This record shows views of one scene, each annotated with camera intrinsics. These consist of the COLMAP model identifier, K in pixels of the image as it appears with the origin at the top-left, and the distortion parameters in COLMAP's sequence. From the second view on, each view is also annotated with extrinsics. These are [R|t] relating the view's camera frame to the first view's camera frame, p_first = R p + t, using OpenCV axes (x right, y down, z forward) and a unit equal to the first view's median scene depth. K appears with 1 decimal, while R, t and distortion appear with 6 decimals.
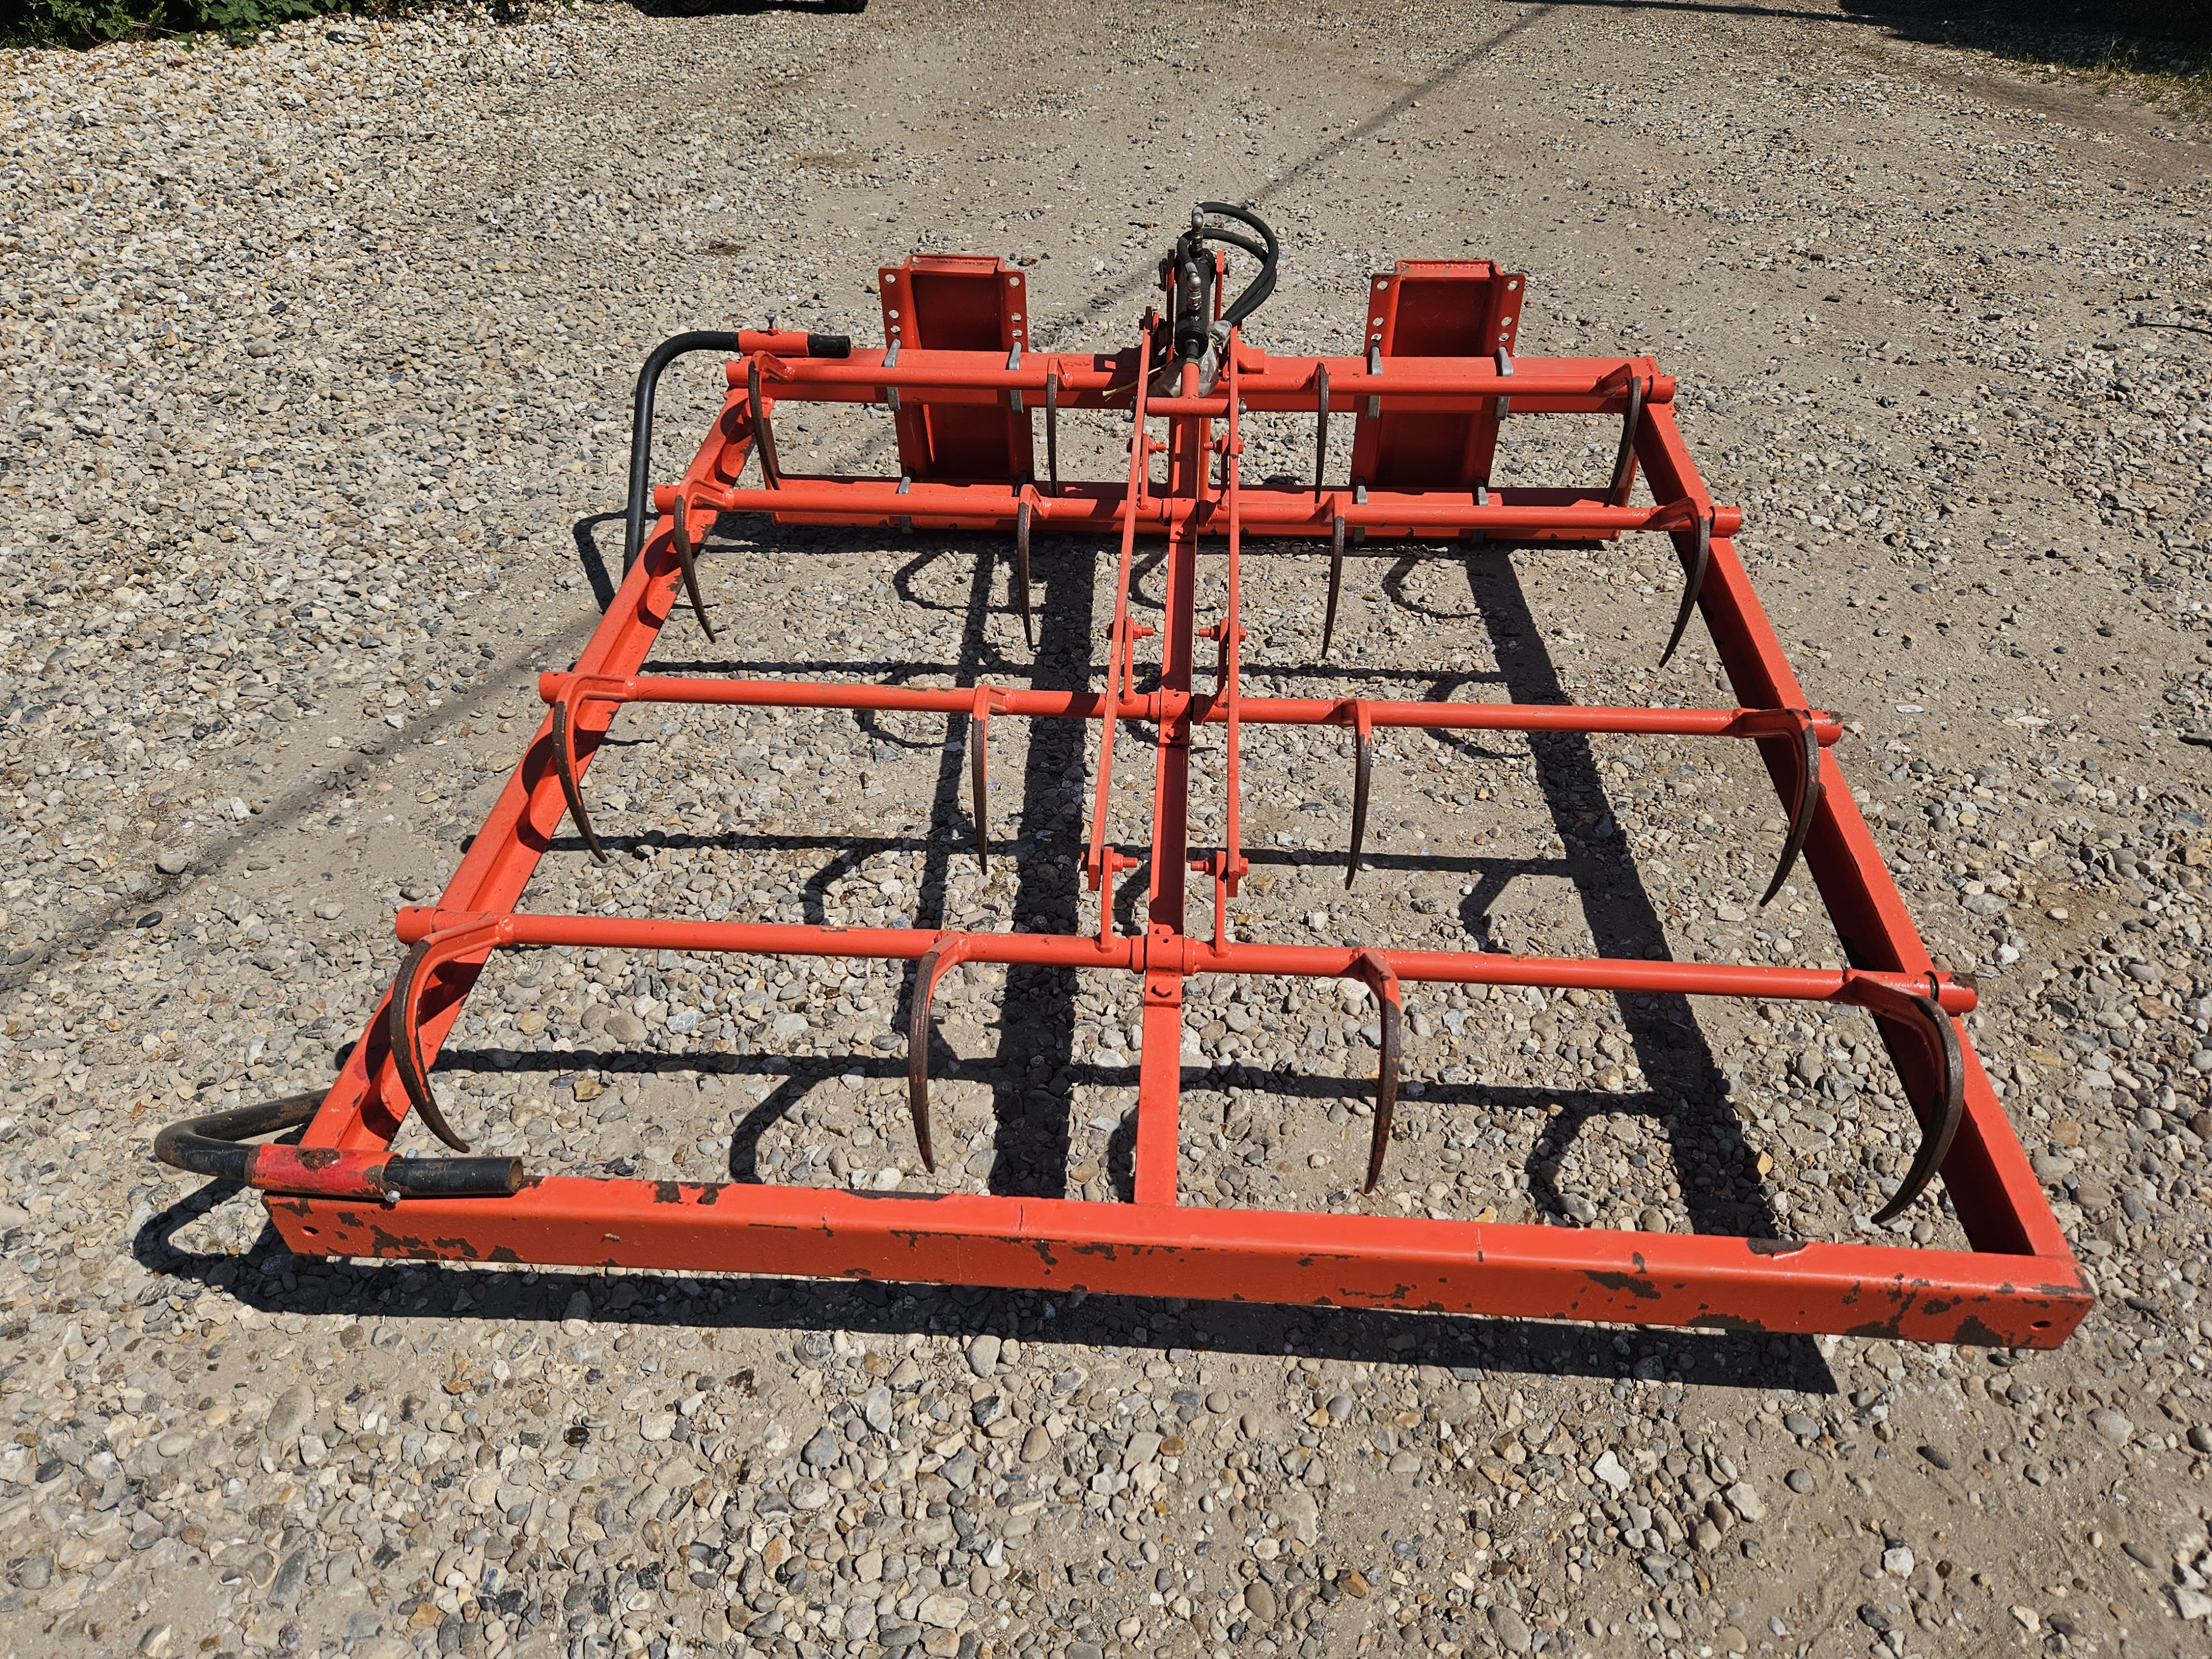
lens RADIAL K [[1515.4, 0, 1106.5], [0, 1515.4, 859.5], [0, 0, 1]] dist [0.054744, -0.042161]
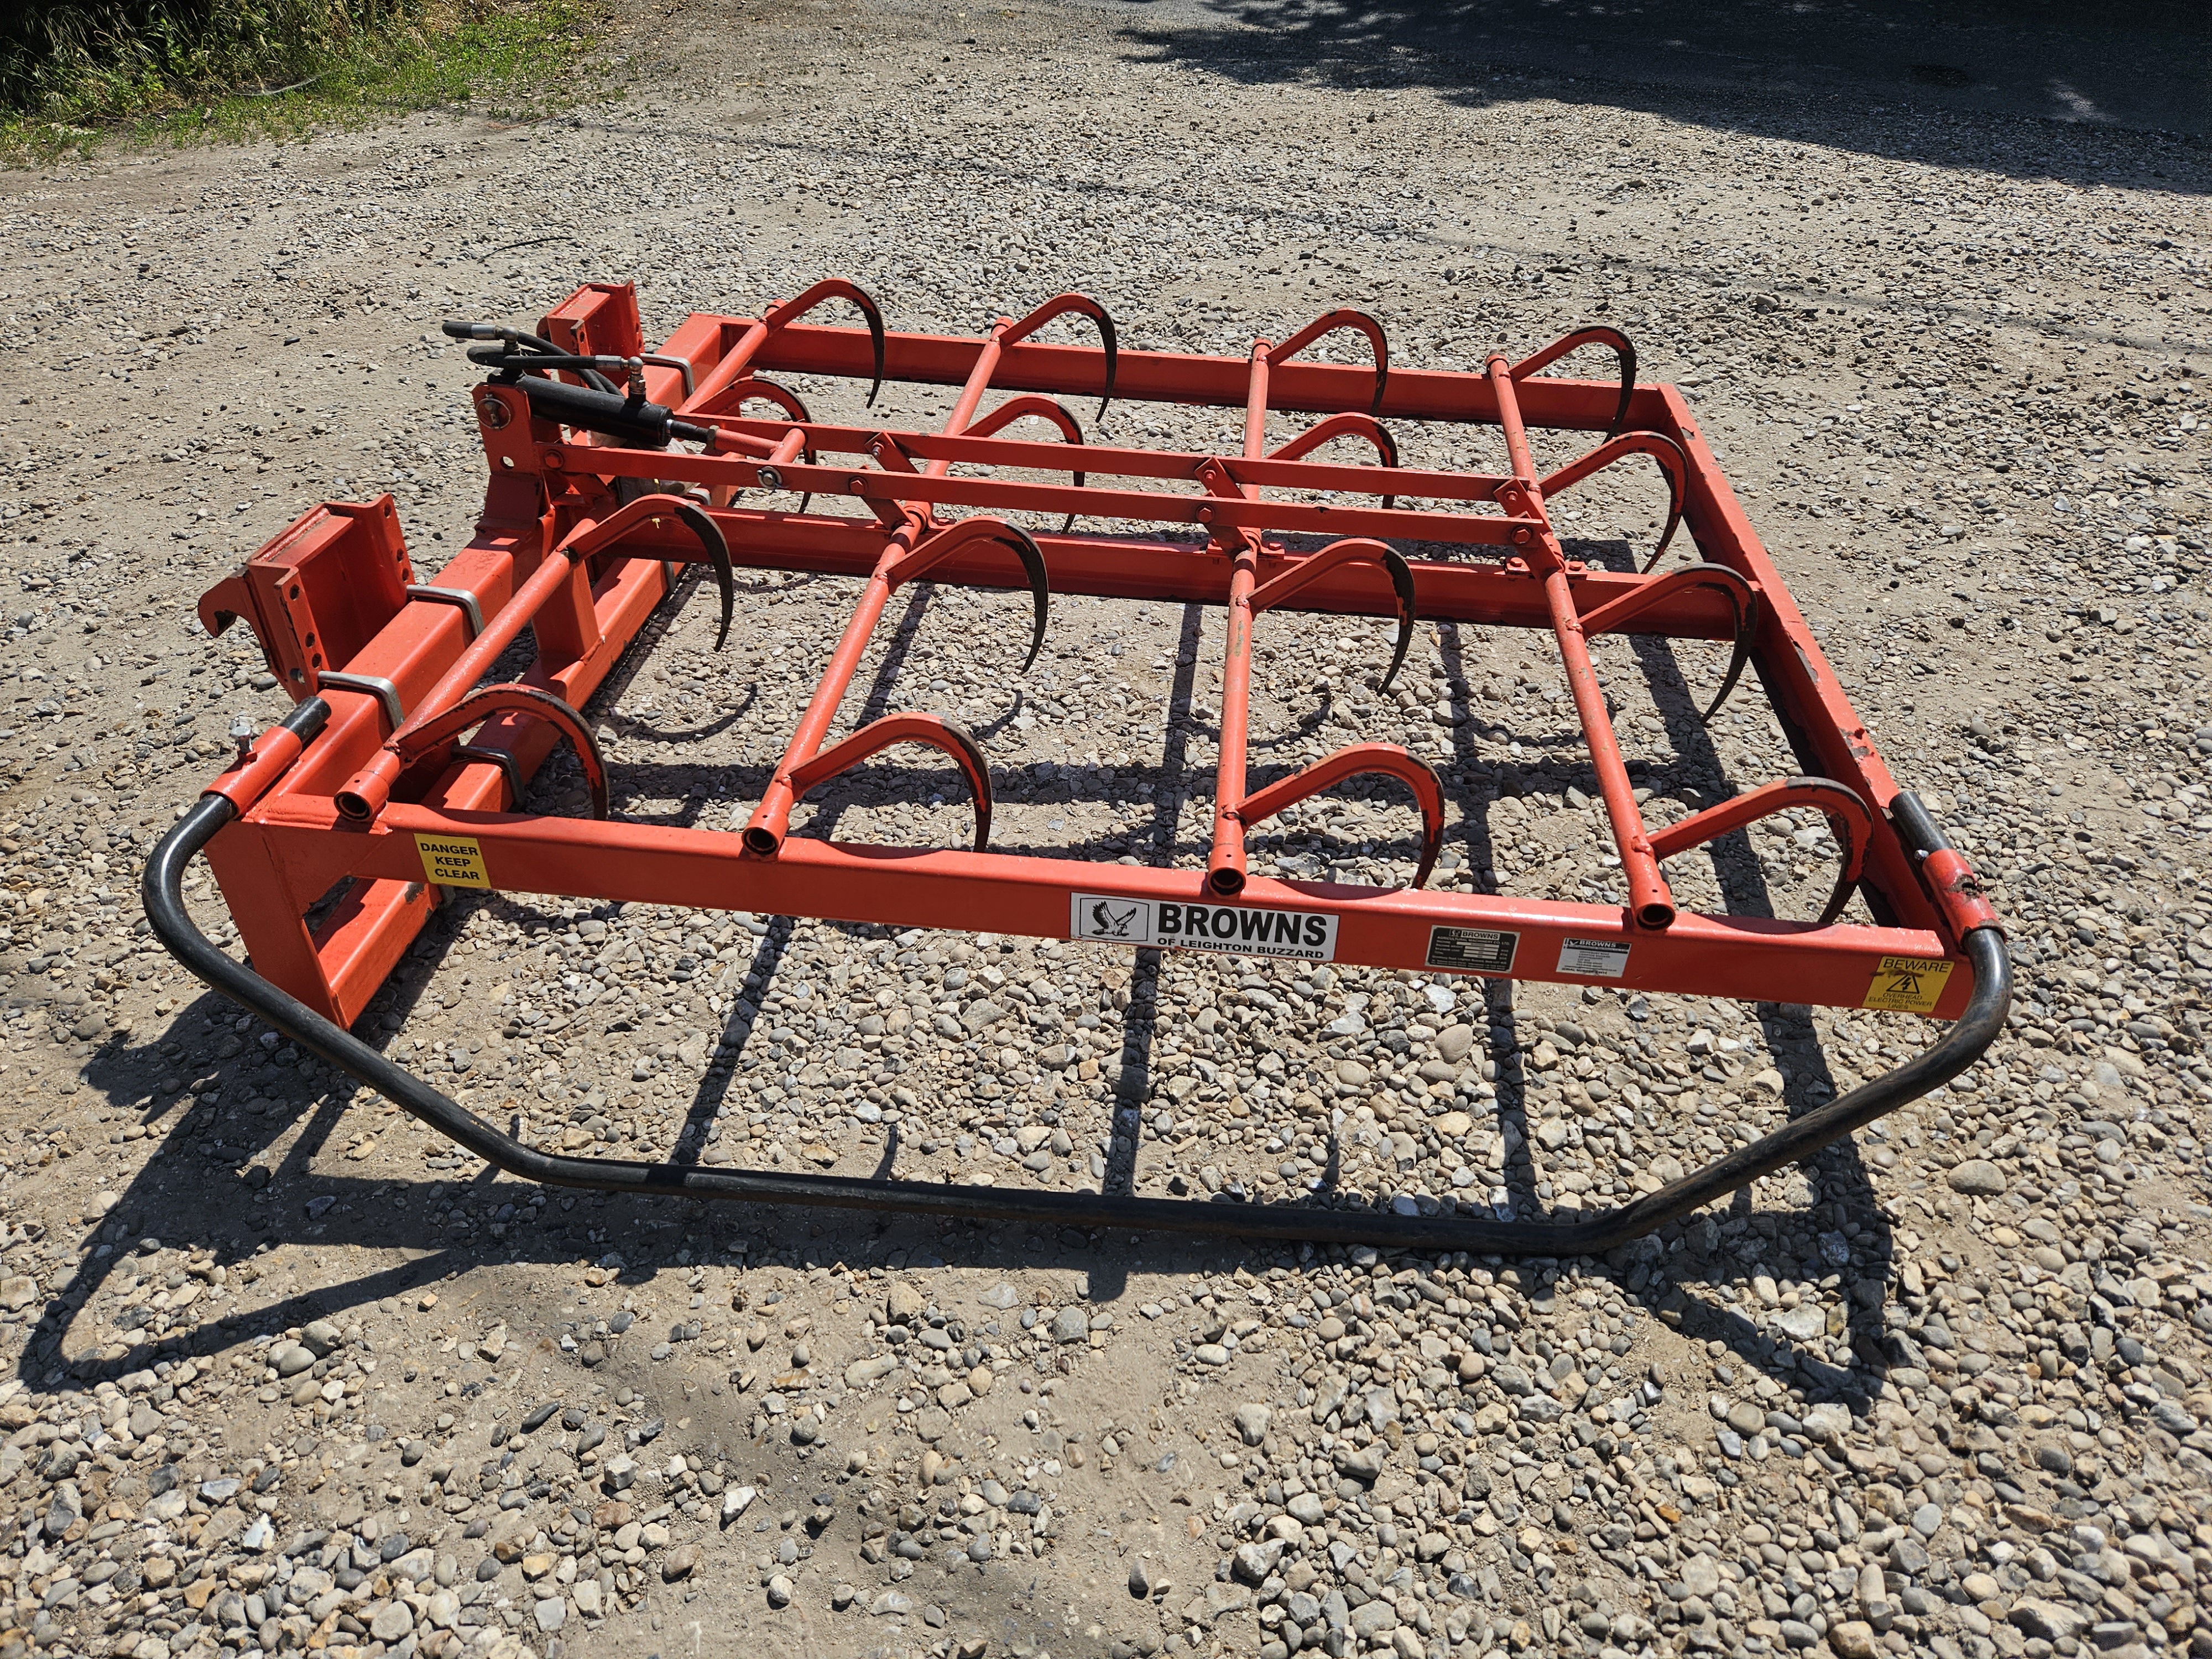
lens RADIAL K [[1471.5, 0, 1126.6], [0, 1471.5, 829.2], [0, 0, 1]] dist [0.059523, -0.046687]
pose [[0.028411, -0.602006, 0.797986, -0.662548], [0.640753, 0.623694, 0.447706, -0.352002], [-0.767221, 0.498593, 0.403457, 0.483805]]
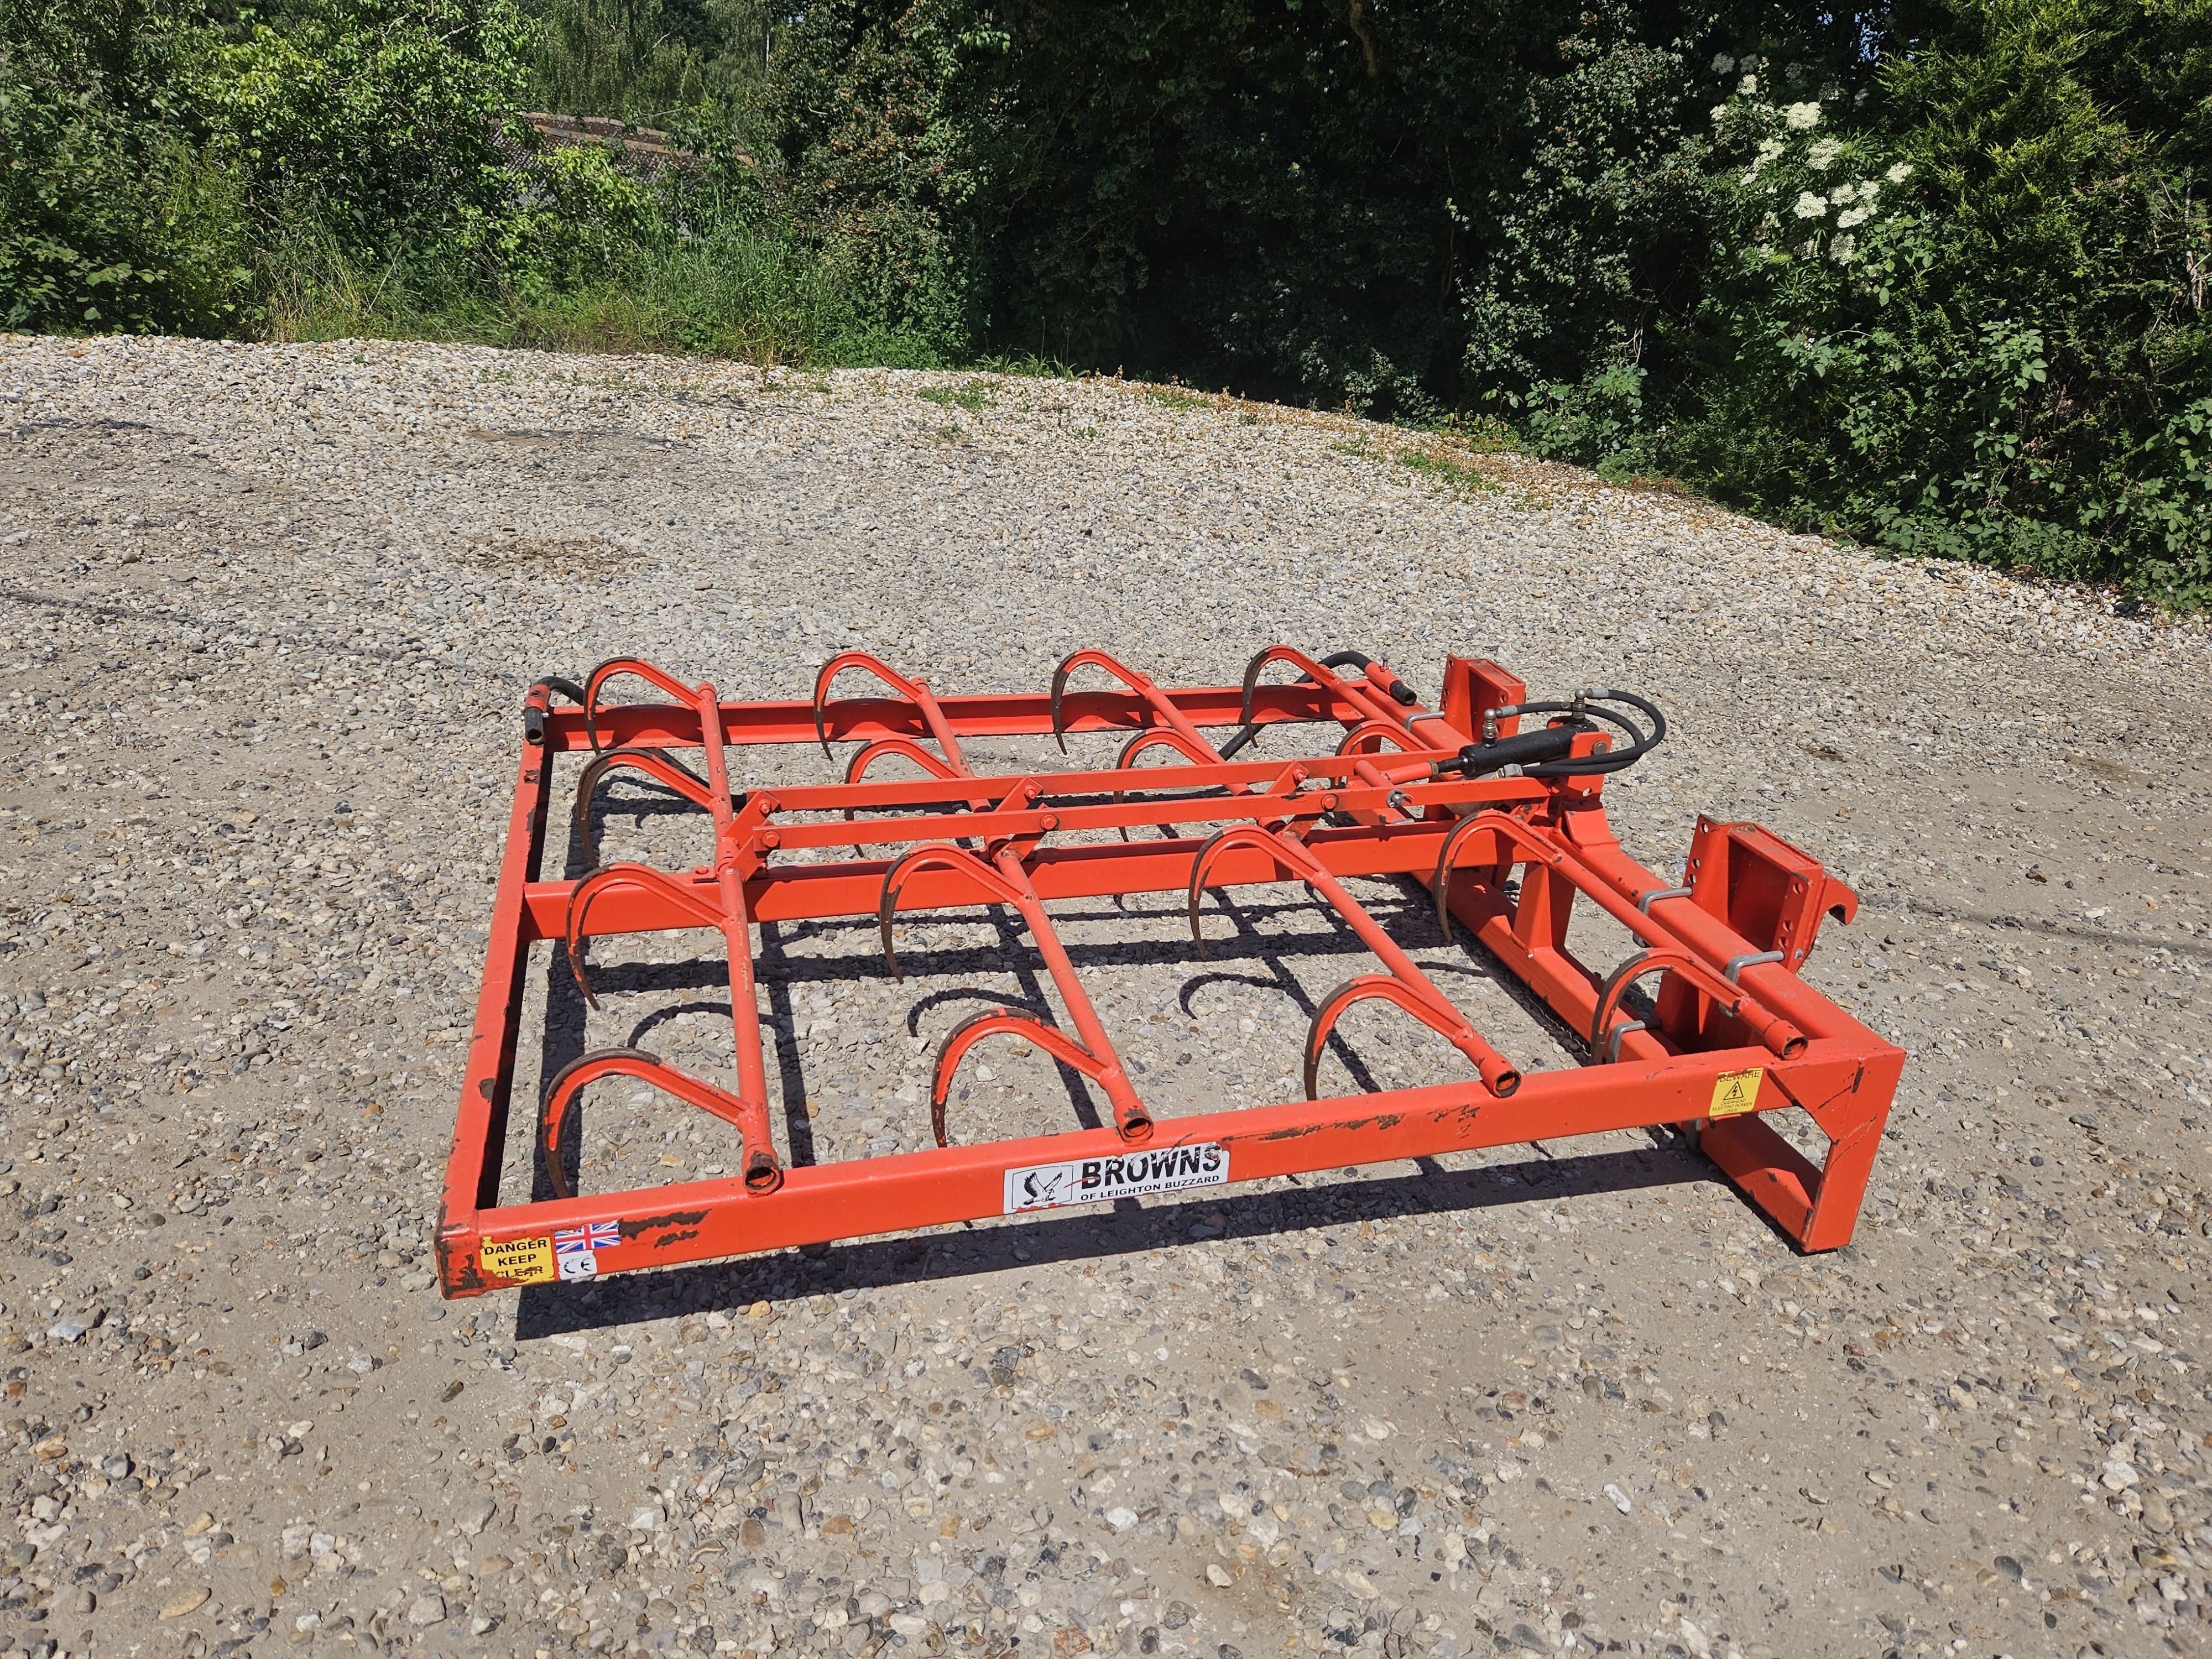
lens RADIAL K [[1471.5, 0, 1126.6], [0, 1471.5, 829.2], [0, 0, 1]] dist [0.059523, -0.046687]
pose [[0.348246, 0.417701, -0.839196, 0.762784], [-0.672911, 0.734657, 0.086427, -0.198783], [0.652622, 0.534607, 0.536917, 0.254137]]
